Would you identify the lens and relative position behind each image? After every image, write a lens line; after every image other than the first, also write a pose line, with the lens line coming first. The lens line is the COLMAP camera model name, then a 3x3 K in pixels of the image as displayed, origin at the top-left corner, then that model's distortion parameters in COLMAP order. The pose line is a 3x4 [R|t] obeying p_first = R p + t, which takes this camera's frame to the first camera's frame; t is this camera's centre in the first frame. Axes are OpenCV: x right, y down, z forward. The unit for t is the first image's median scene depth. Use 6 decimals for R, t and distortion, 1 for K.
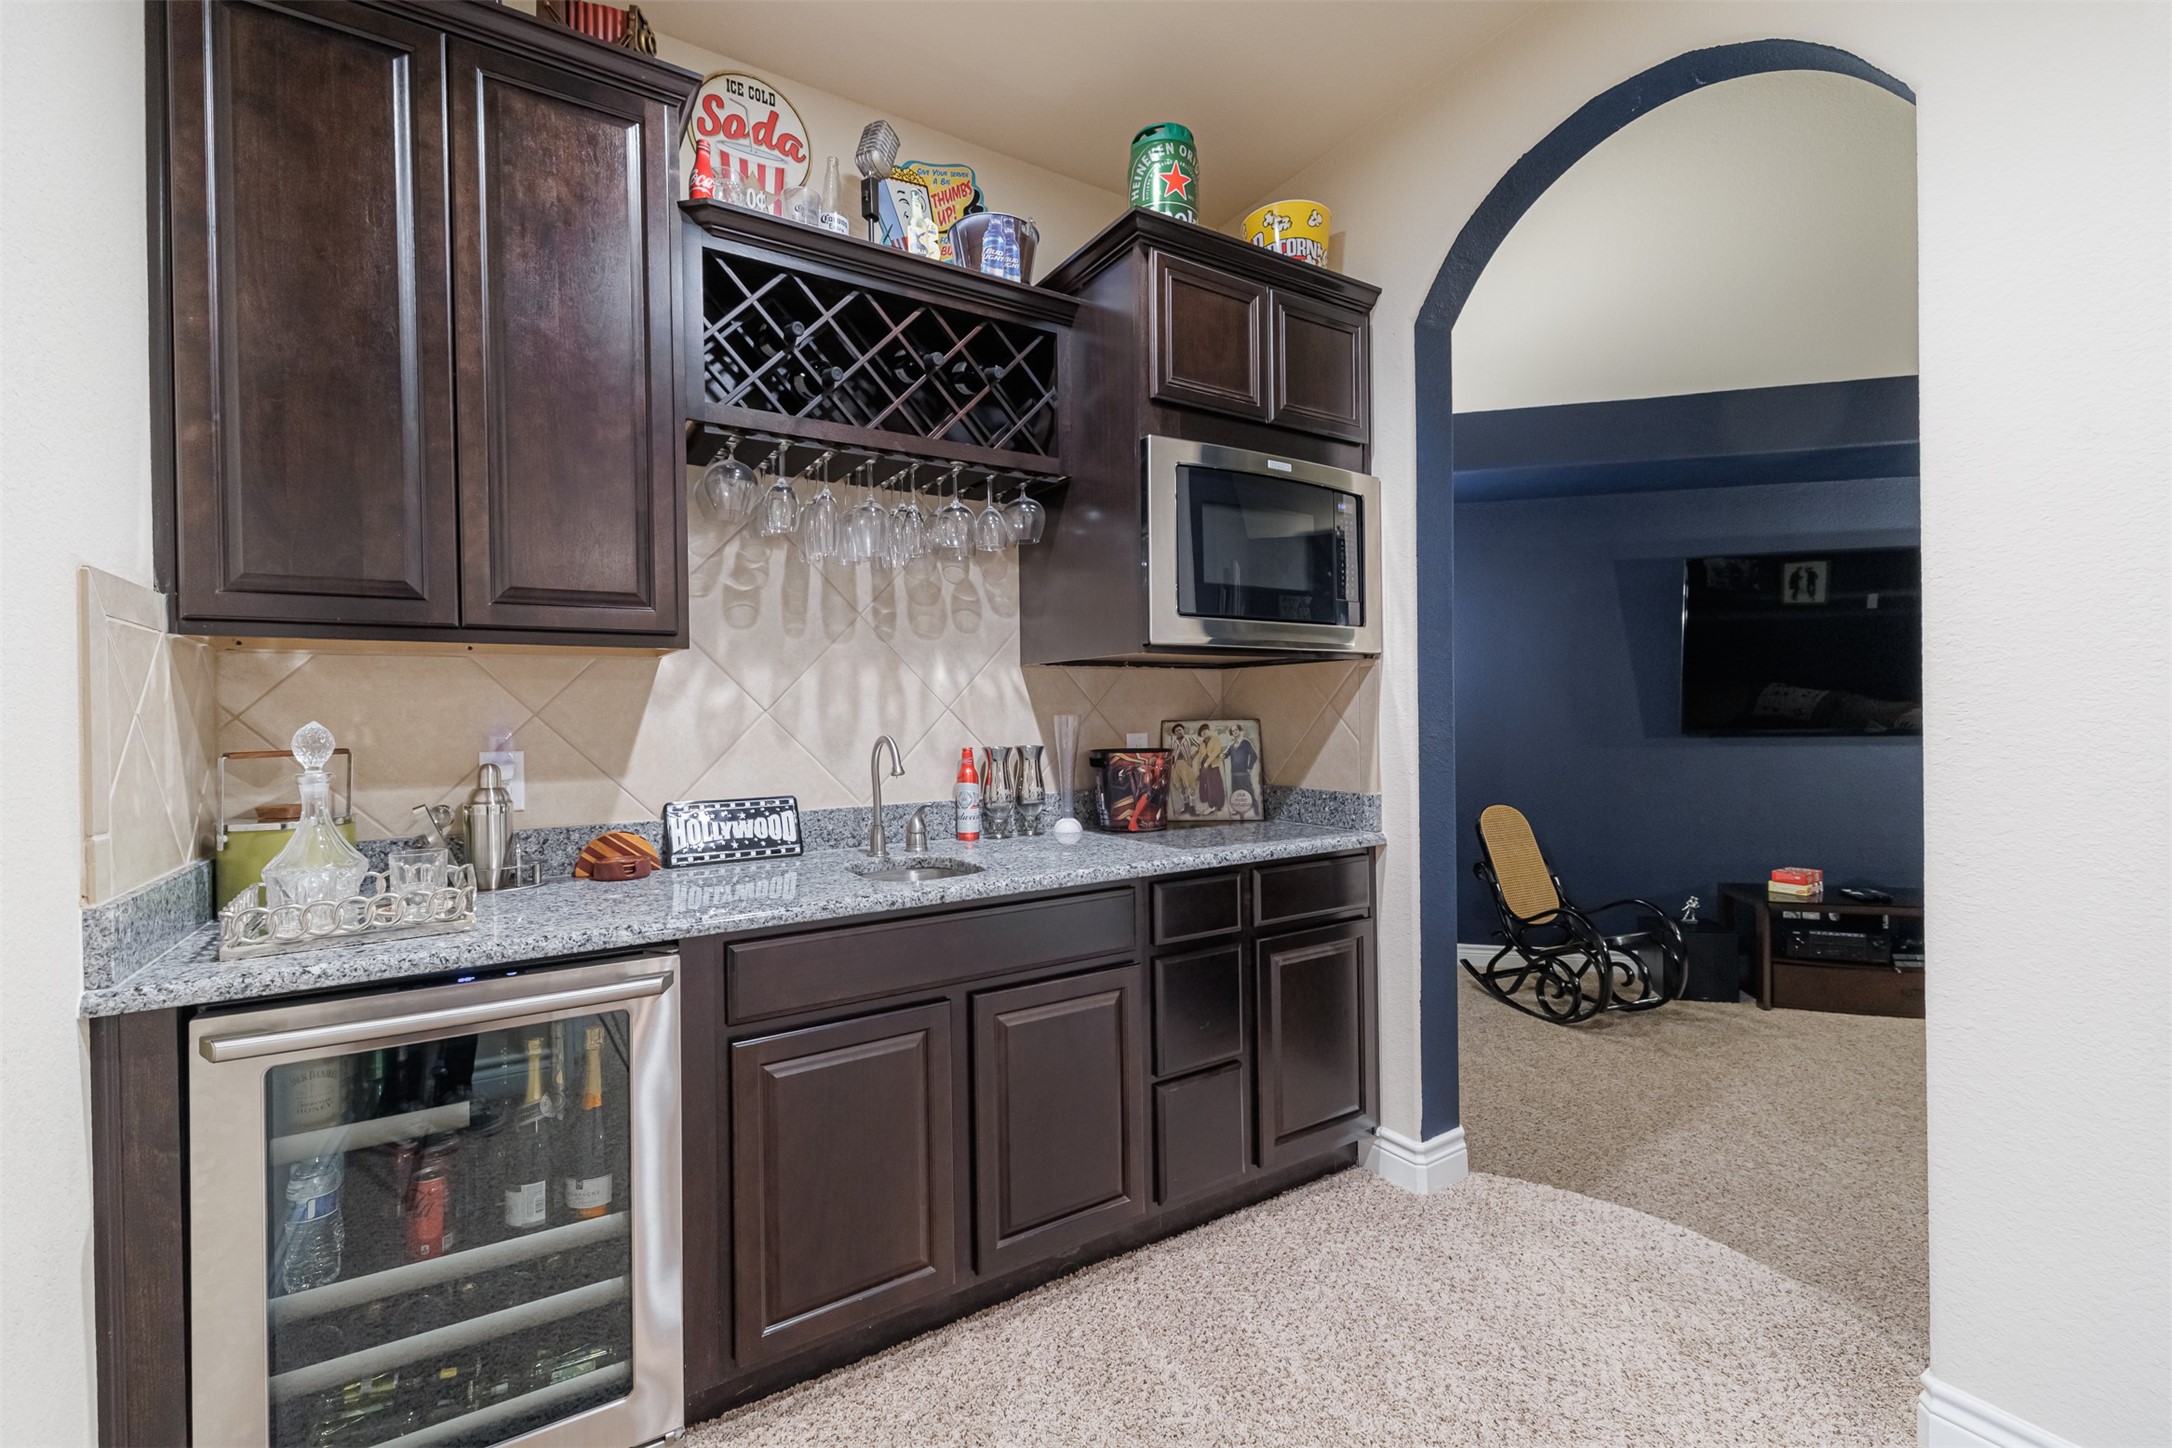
lens RADIAL K [[901.4, 0, 1084.6], [0, 901.4, 718.0], [0, 0, 1]] dist [0.012917, -0.004468]
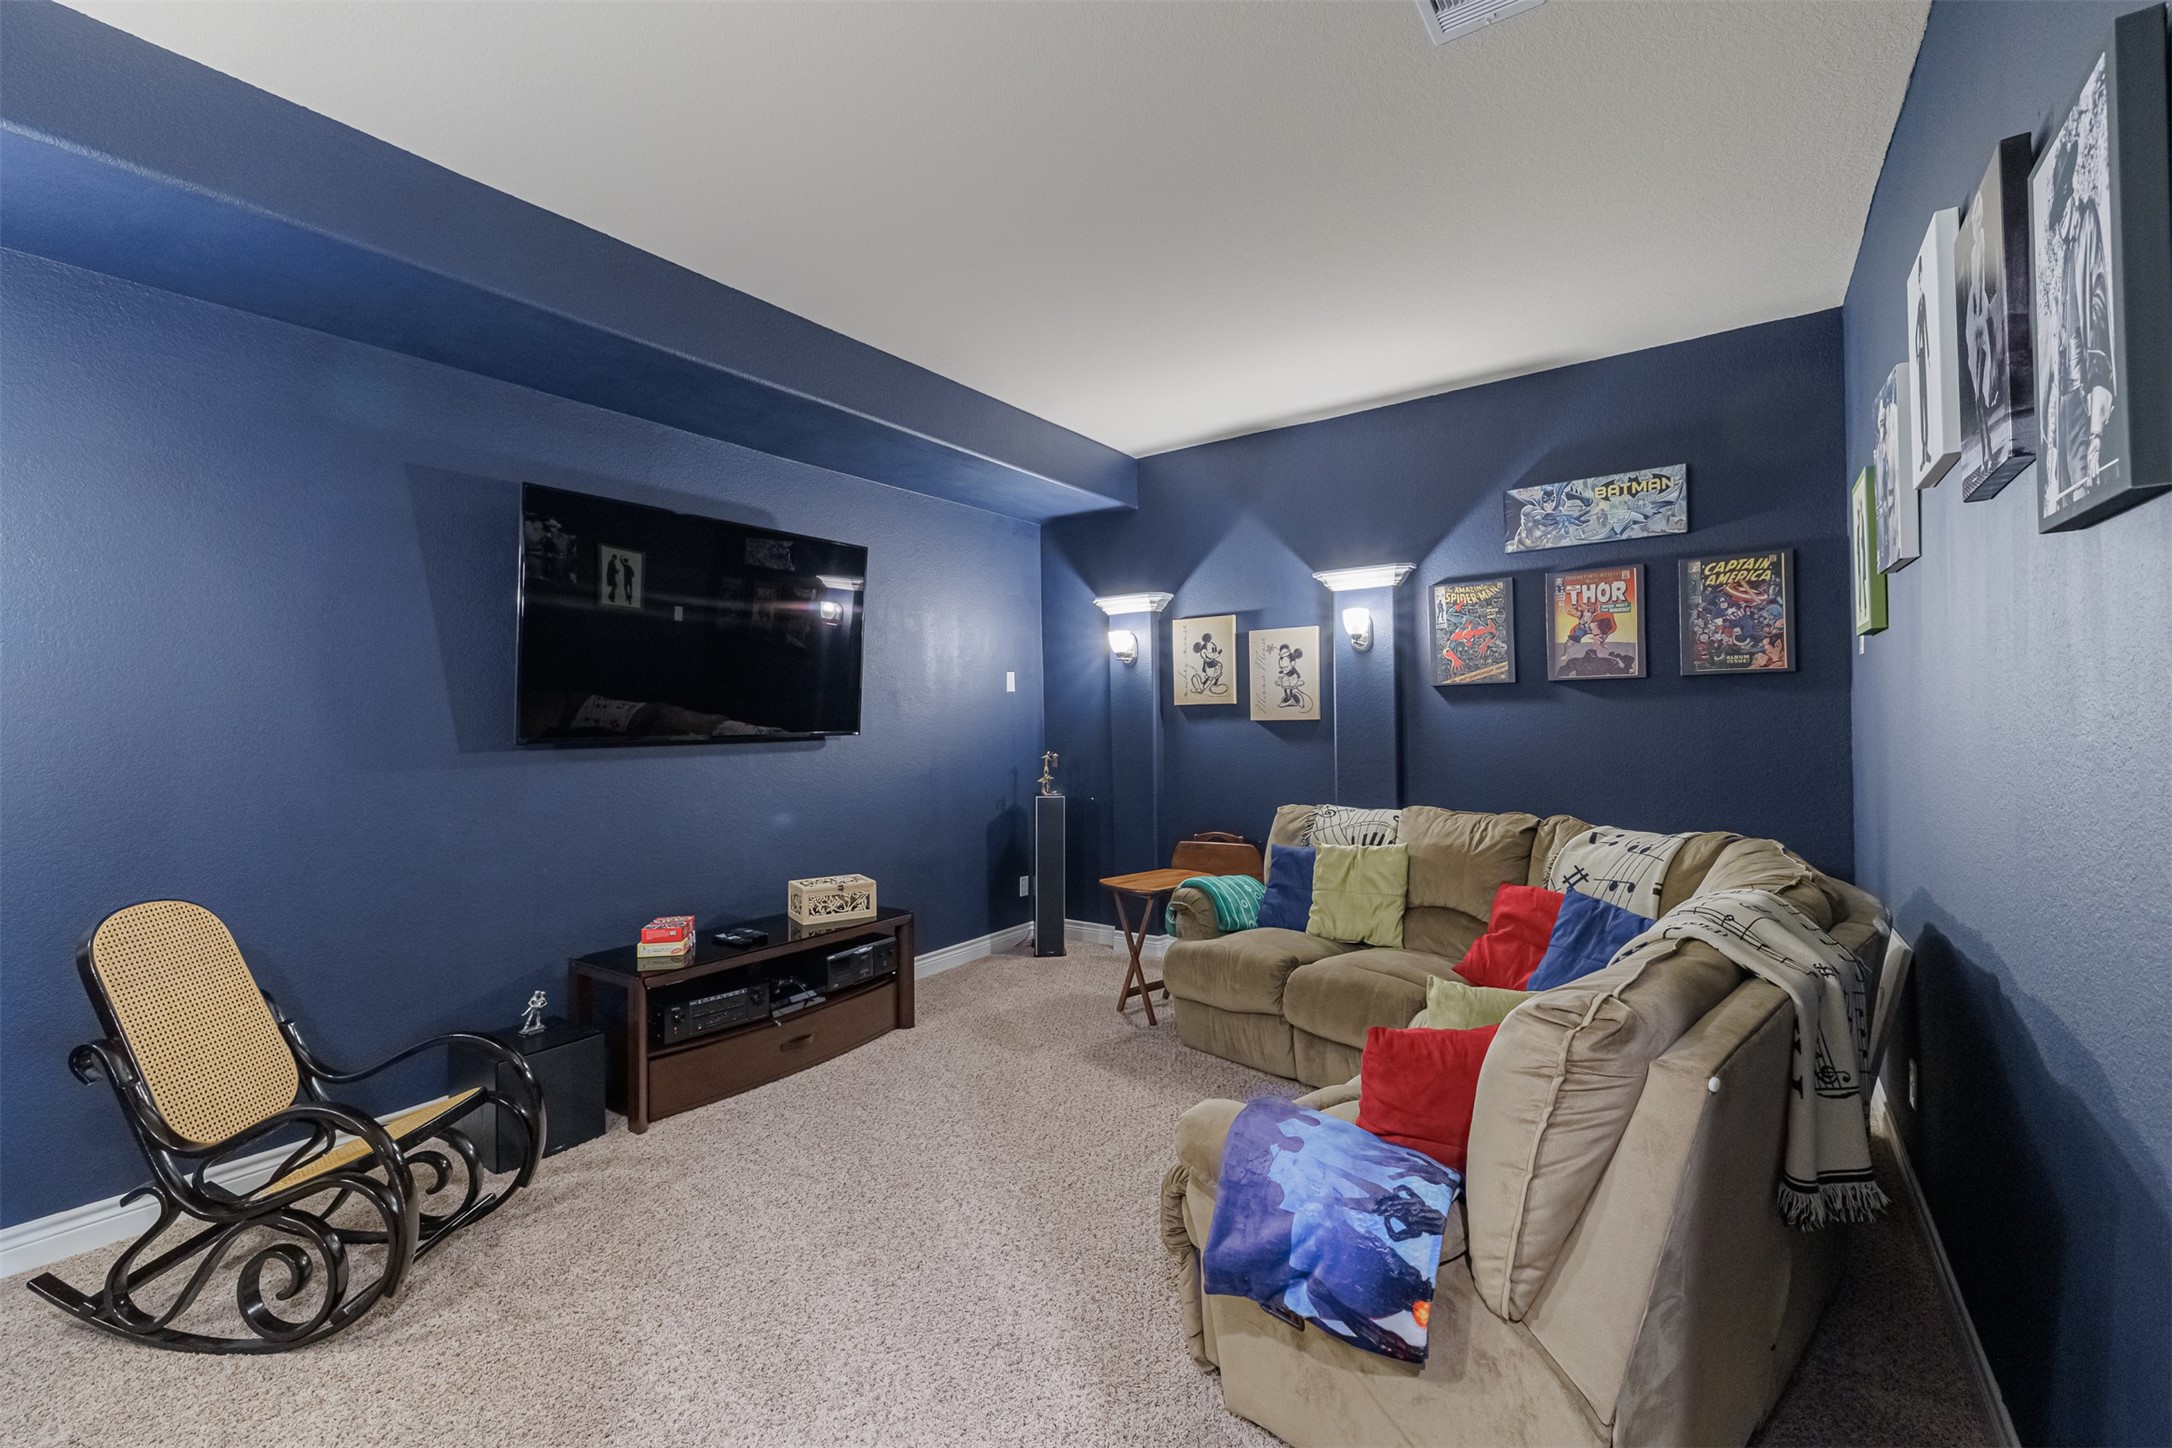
lens RADIAL K [[901.4, 0, 1084.6], [0, 901.4, 718.0], [0, 0, 1]] dist [0.012917, -0.004468]
pose [[0.372207, 0.013978, 0.928045, 0.211804], [0.012220, 0.999726, -0.019959, 0.017038], [-0.928069, 0.018770, 0.371934, 0.396248]]
